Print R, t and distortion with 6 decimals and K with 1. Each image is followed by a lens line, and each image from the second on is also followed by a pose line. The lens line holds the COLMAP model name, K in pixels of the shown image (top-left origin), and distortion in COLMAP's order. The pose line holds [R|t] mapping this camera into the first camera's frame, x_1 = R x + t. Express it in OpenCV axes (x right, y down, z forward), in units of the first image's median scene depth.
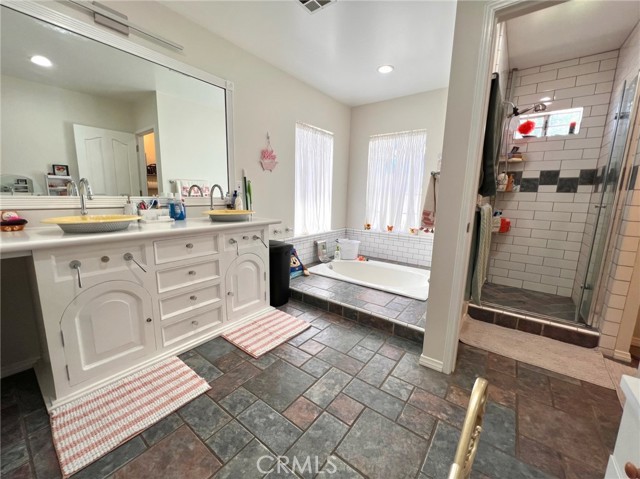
lens RADIAL K [[257.7, 0, 318.6], [0, 257.7, 238.9], [0, 0, 1]] dist [0.003788, -0.000009]
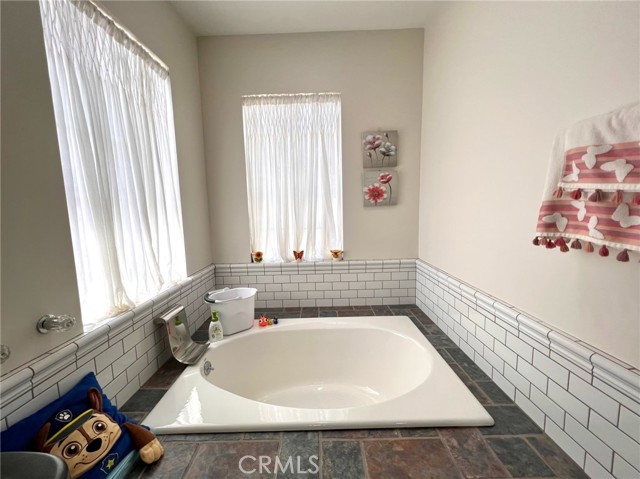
lens RADIAL K [[257.7, 0, 318.5], [0, 257.7, 238.2], [0, 0, 1]] dist [0.003788, -0.000009]
pose [[0.801702, -0.113049, 0.586936, -0.031983], [0.144281, 0.989515, -0.006486, -0.071681], [-0.580049, 0.089884, 0.809607, 0.505052]]
